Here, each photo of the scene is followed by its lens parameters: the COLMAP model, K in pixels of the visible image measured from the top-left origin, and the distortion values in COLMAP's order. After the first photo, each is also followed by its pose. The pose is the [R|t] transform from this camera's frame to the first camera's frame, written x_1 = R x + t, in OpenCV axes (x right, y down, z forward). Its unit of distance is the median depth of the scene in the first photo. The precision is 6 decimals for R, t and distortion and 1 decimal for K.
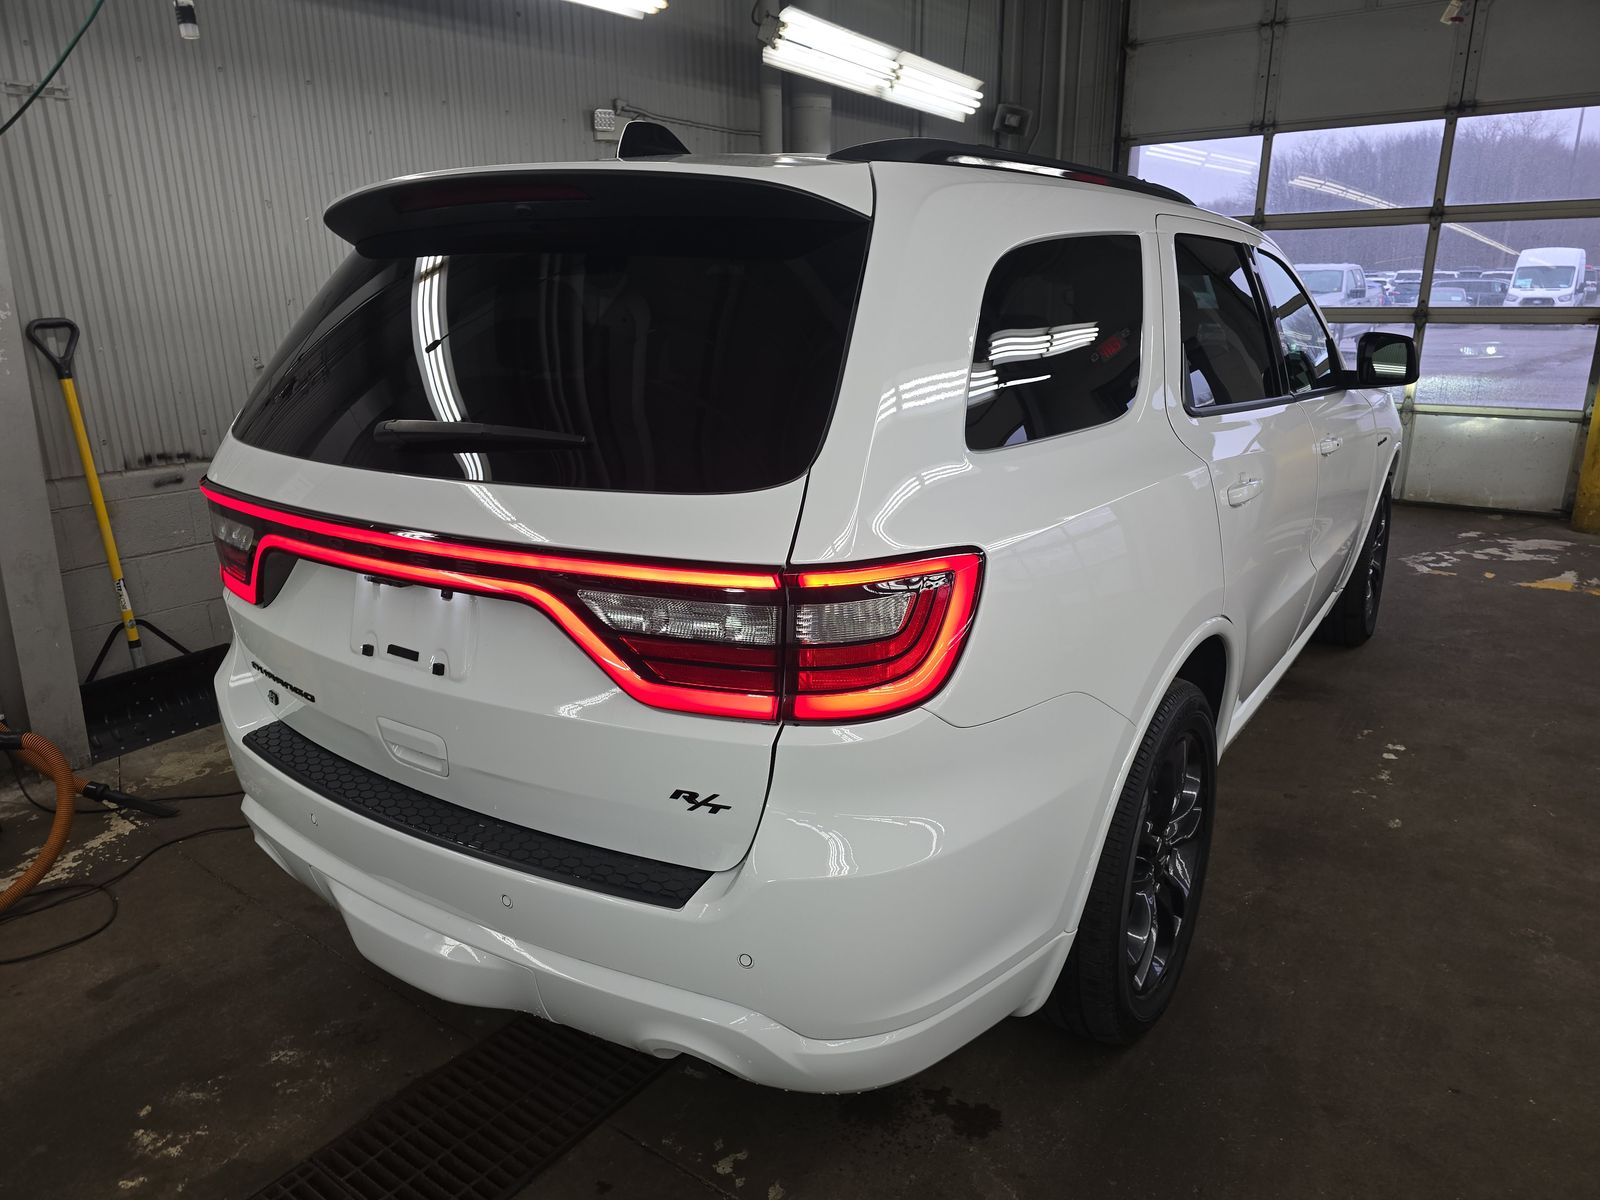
lens RADIAL K [[1103.8, 0, 785.7], [0, 1103.8, 602.3], [0, 0, 1]] dist [0.052322, -0.044172]
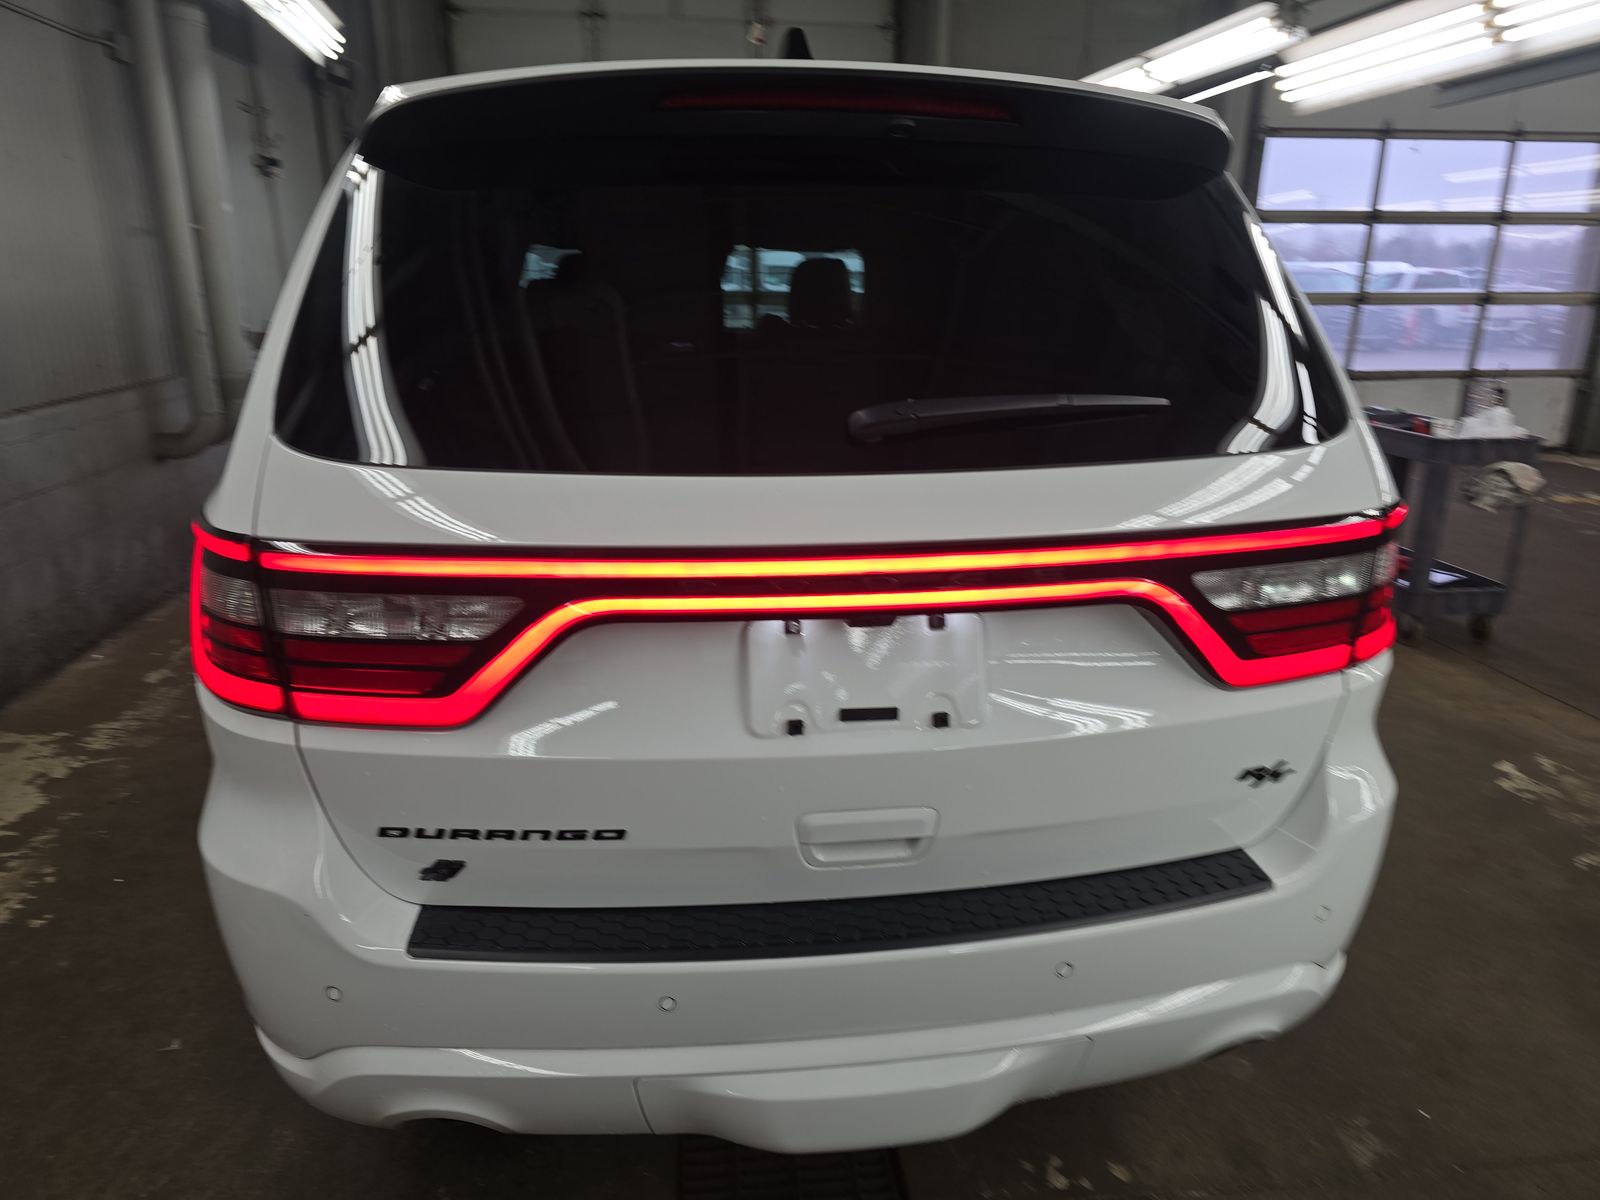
lens RADIAL K [[1103.8, 0, 785.7], [0, 1103.8, 602.3], [0, 0, 1]] dist [0.052322, -0.044172]
pose [[0.736855, -0.178974, 0.651931, -0.829537], [0.169979, 0.982390, 0.077573, -0.092885], [-0.654334, 0.053654, 0.754300, 0.457591]]
